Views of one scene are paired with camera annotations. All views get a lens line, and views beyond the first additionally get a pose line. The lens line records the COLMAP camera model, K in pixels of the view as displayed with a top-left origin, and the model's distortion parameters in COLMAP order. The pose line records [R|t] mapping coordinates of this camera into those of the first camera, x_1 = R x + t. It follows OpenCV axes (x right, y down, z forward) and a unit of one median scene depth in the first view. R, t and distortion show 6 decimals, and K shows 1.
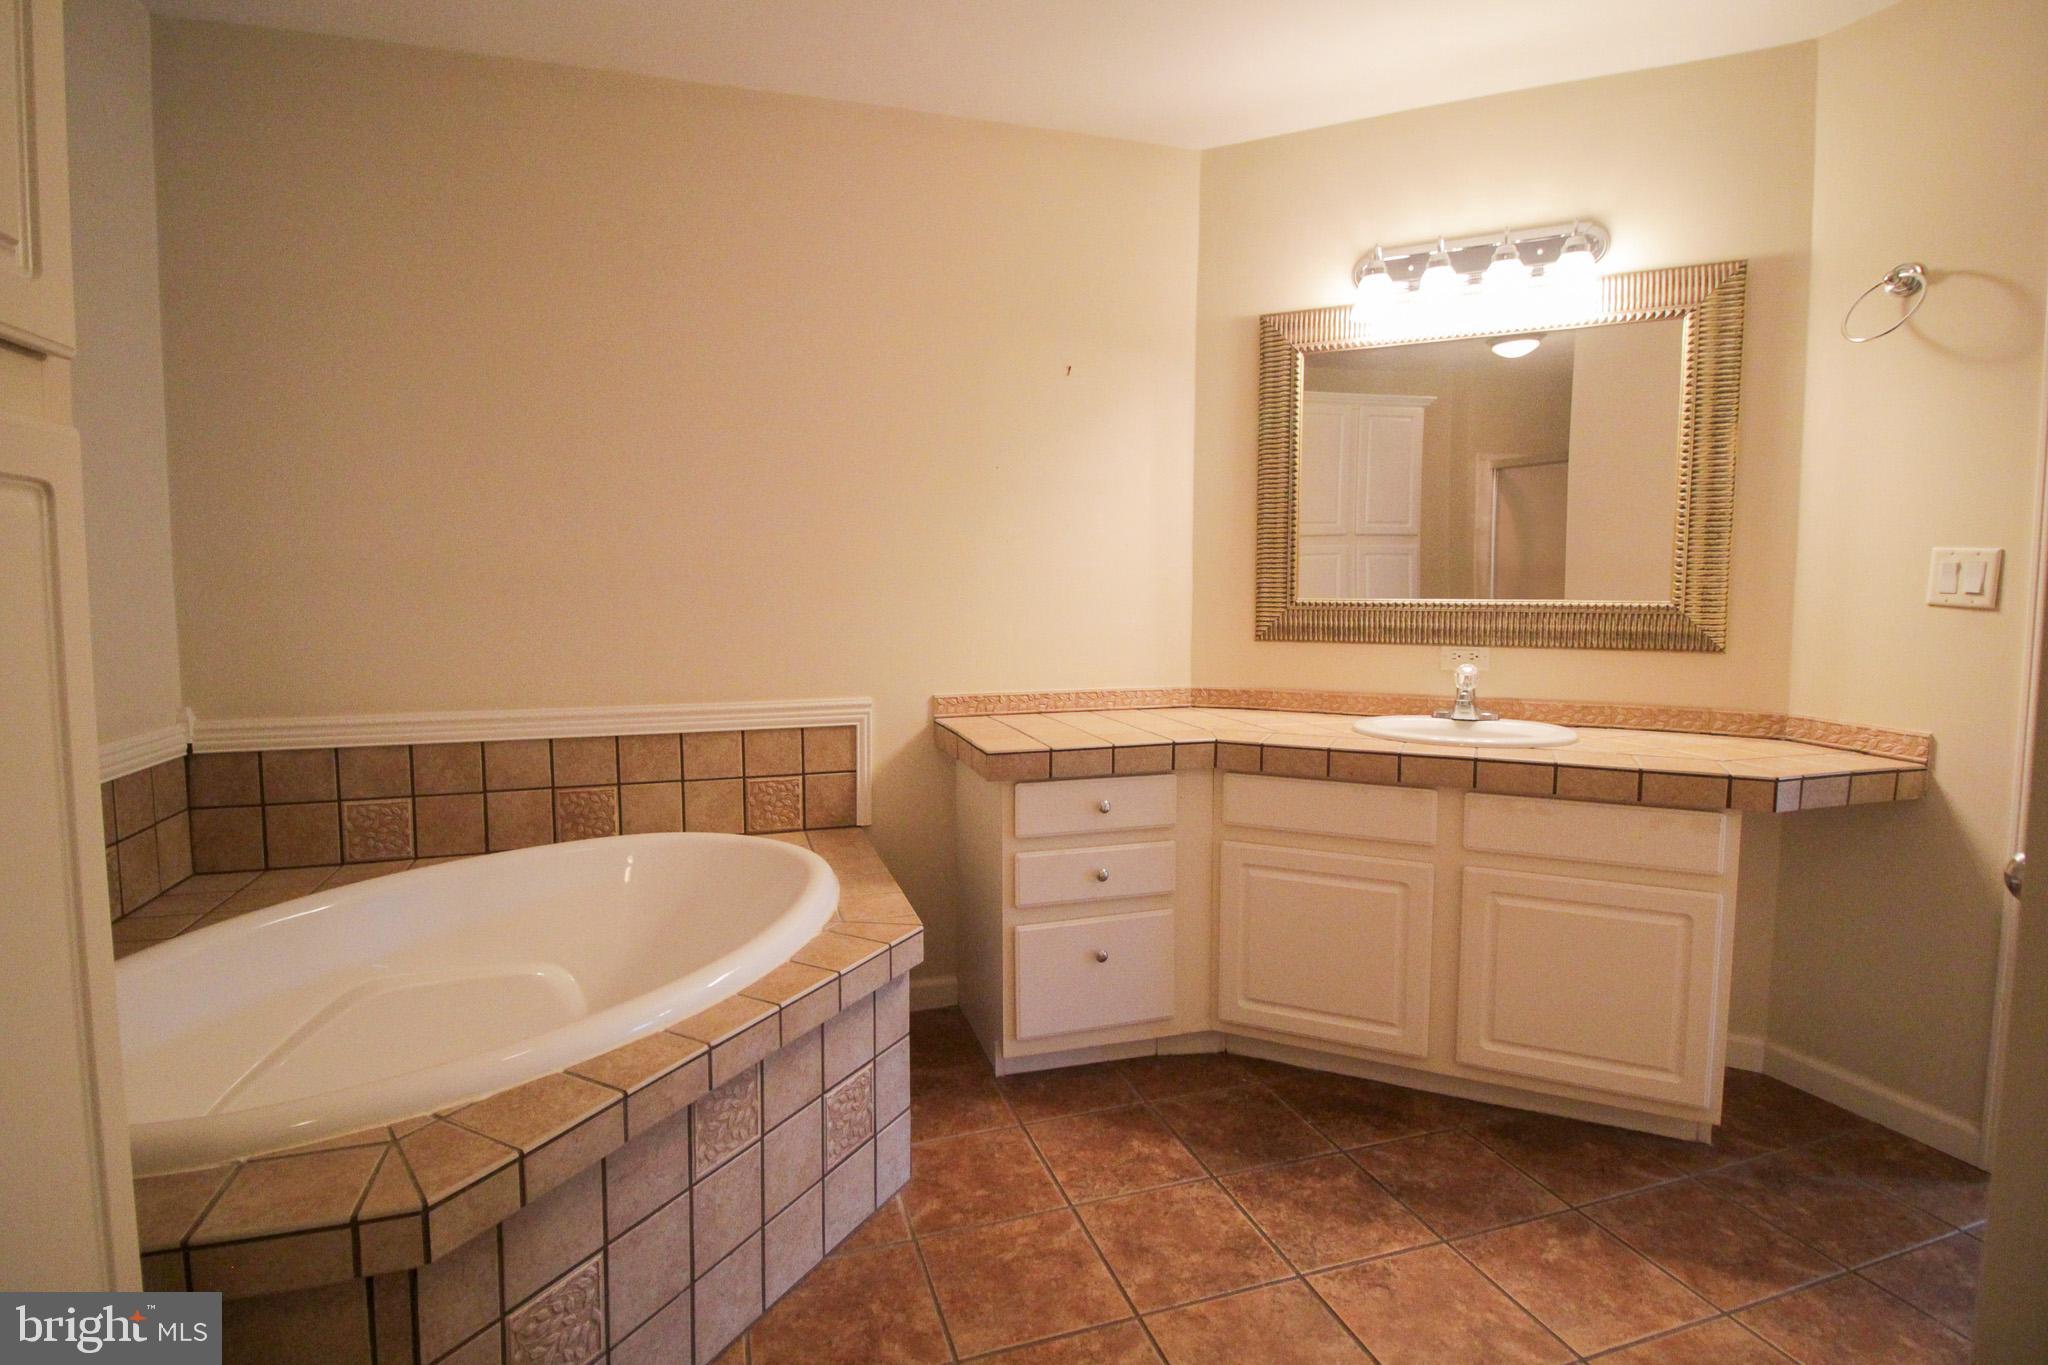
lens RADIAL K [[1009.5, 0, 1023.2], [0, 1009.5, 675.3], [0, 0, 1]] dist [-0.005935, -0.000226]
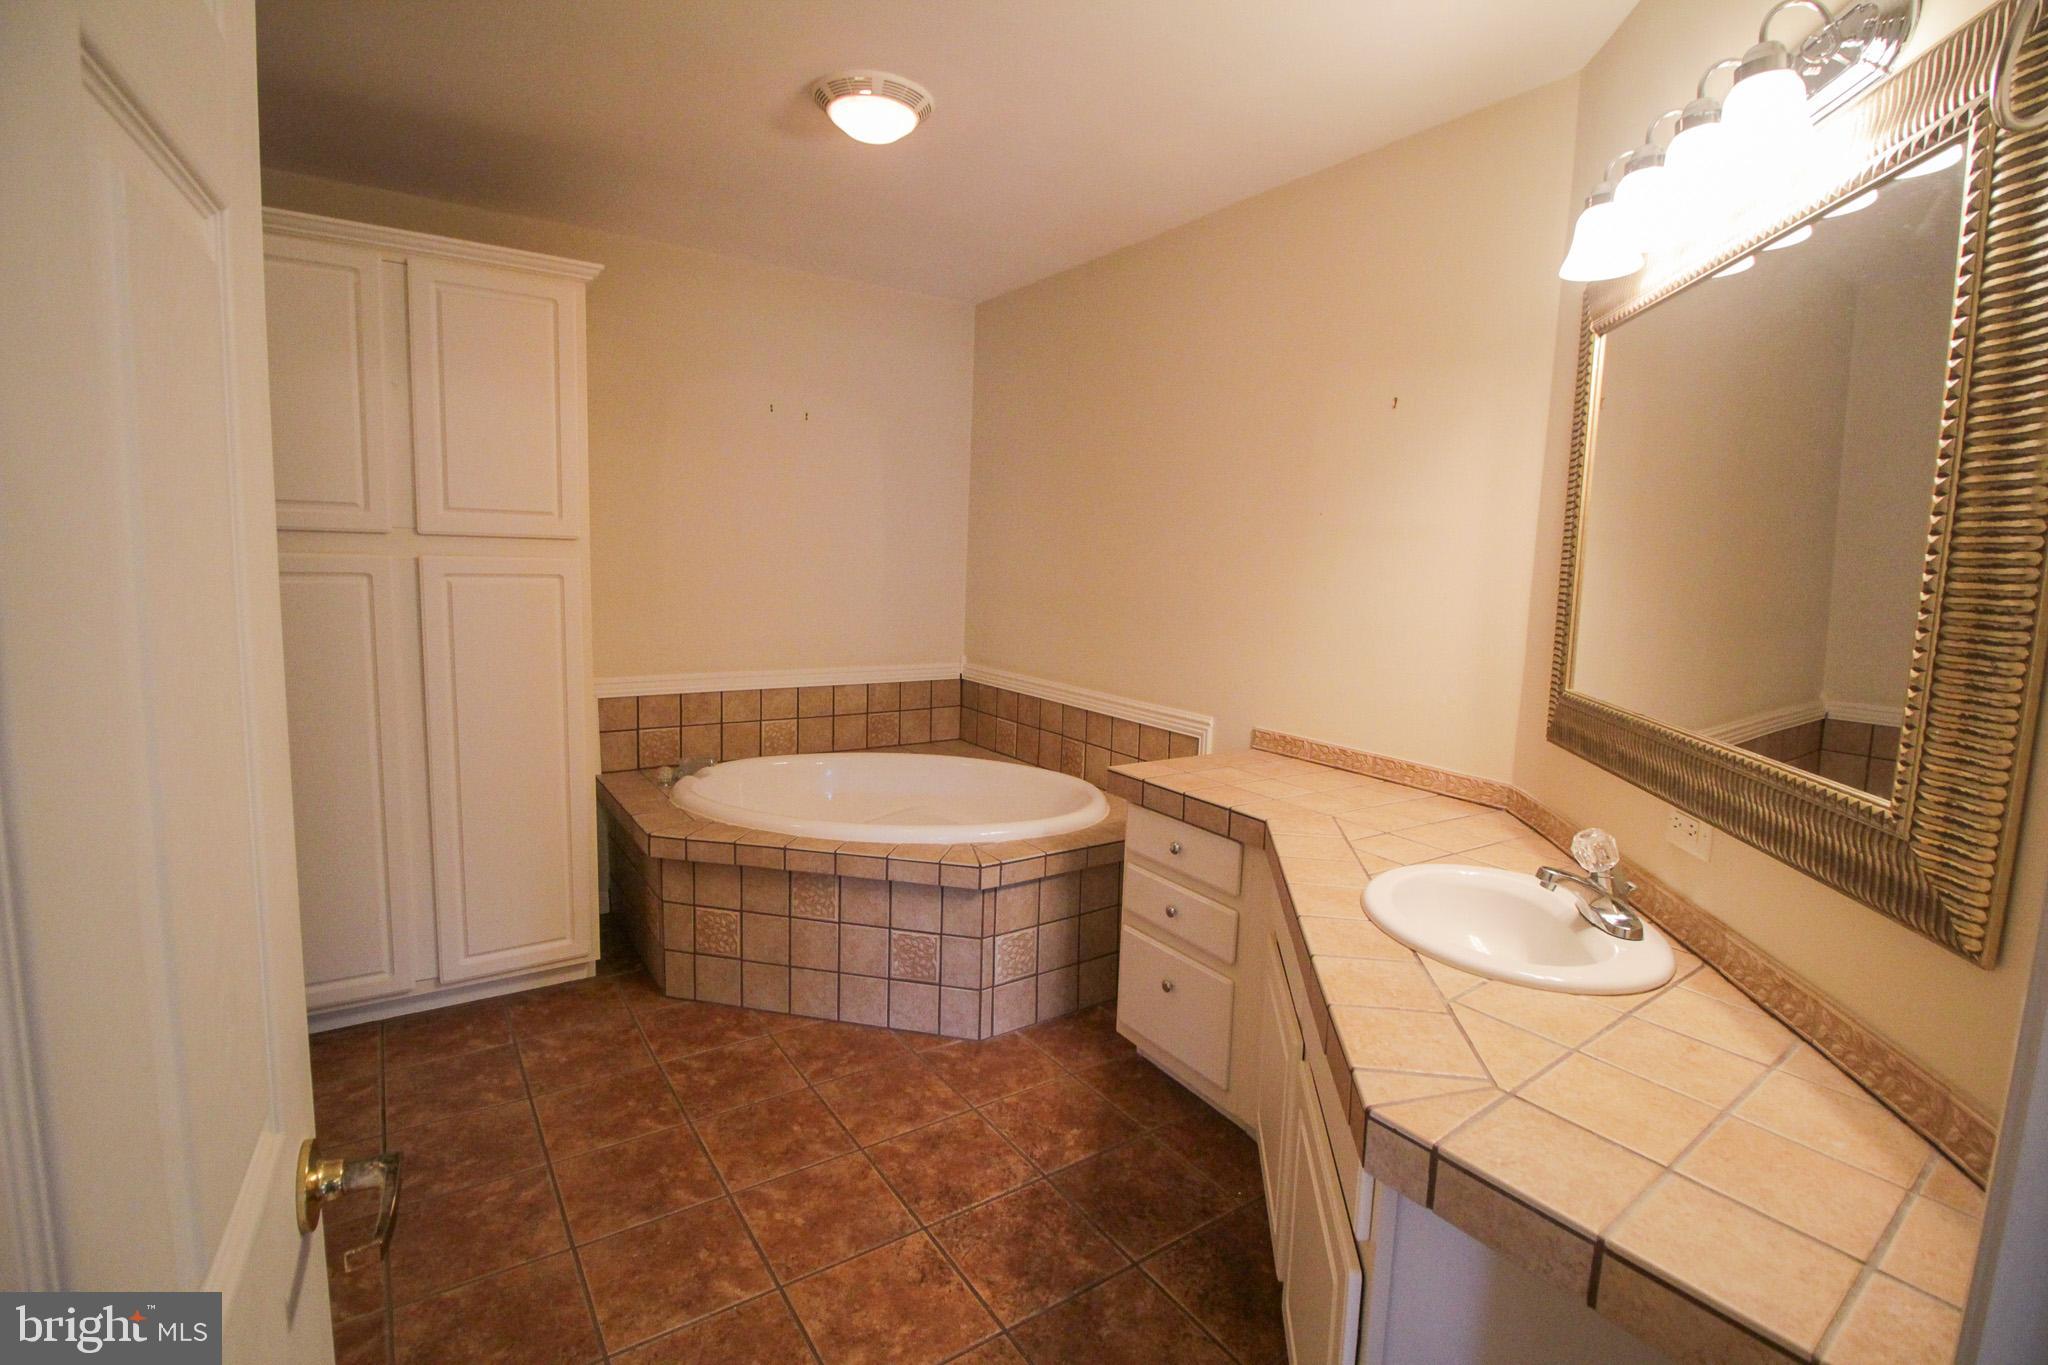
lens RADIAL K [[957.2, 0, 1025.0], [0, 957.2, 673.9], [0, 0, 1]] dist [-0.009701, -0.001212]
pose [[0.271779, 0.130565, -0.953462, 0.966872], [-0.117661, 0.987829, 0.101733, -0.132865], [0.955140, 0.084536, 0.283833, 0.551741]]
